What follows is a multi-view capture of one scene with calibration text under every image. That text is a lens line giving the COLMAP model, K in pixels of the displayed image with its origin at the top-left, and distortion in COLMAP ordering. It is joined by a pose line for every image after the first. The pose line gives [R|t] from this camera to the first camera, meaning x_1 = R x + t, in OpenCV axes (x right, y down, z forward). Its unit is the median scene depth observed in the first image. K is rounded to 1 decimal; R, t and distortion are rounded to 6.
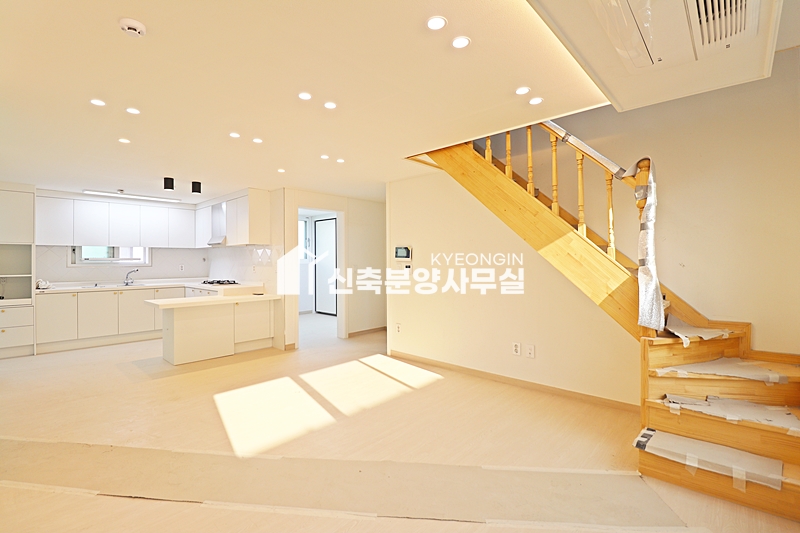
lens RADIAL K [[372.1, 0, 400.0], [0, 372.1, 266.5], [0, 0, 1]] dist [-0.000417, -0.000181]
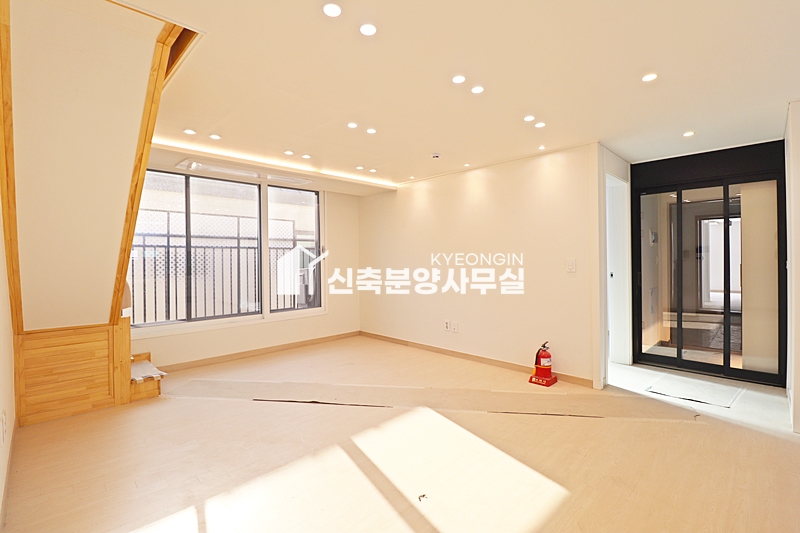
lens RADIAL K [[372.1, 0, 400.0], [0, 372.1, 266.5], [0, 0, 1]] dist [-0.000417, -0.000181]
pose [[-0.998767, 0.013976, 0.047629, -0.394628], [0.015272, 0.999520, 0.026957, -0.009390], [-0.047229, 0.027651, -0.998501, 2.203061]]
